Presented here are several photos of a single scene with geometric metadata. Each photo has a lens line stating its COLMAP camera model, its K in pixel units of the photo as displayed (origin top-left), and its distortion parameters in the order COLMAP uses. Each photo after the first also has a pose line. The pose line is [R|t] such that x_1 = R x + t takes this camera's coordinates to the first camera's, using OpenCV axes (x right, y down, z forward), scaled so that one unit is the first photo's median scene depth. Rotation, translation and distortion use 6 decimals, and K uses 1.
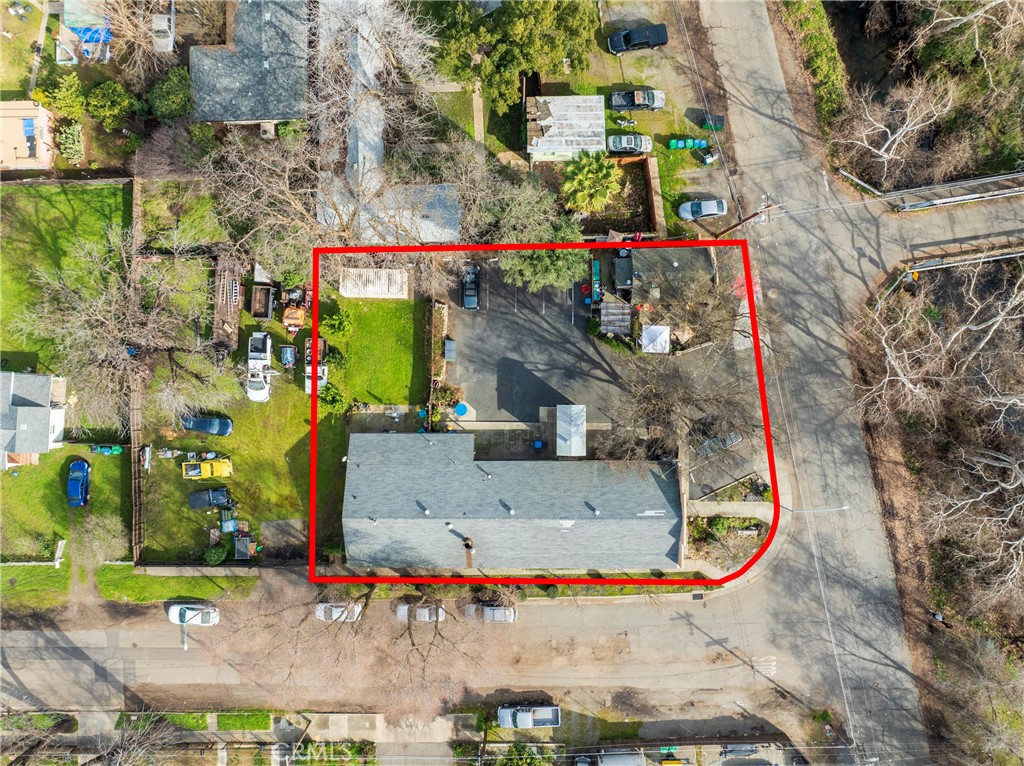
lens RADIAL K [[720.6, 0, 518.0], [0, 720.6, 380.2], [0, 0, 1]] dist [-0.038685, 0.004217]
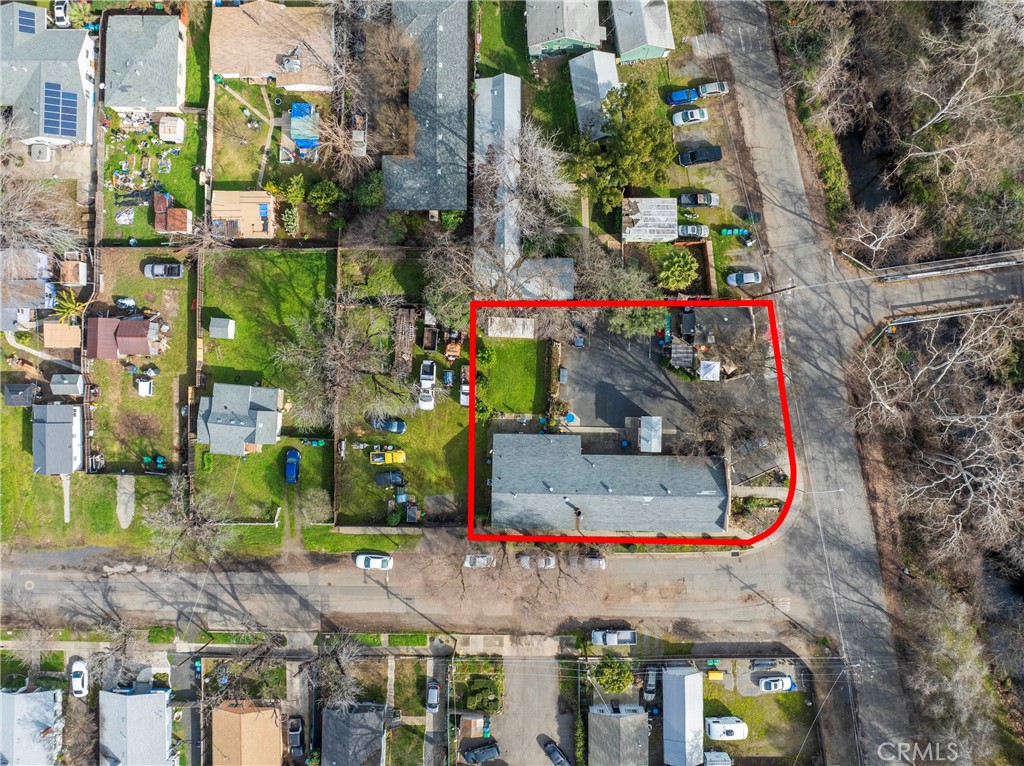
lens RADIAL K [[720.6, 0, 518.0], [0, 720.6, 380.2], [0, 0, 1]] dist [-0.038685, 0.004217]
pose [[0.999843, 0.017666, 0.000970, -0.182193], [-0.017666, 0.999844, 0.000548, -0.031675], [-0.000960, -0.000565, 0.999999, -0.403100]]
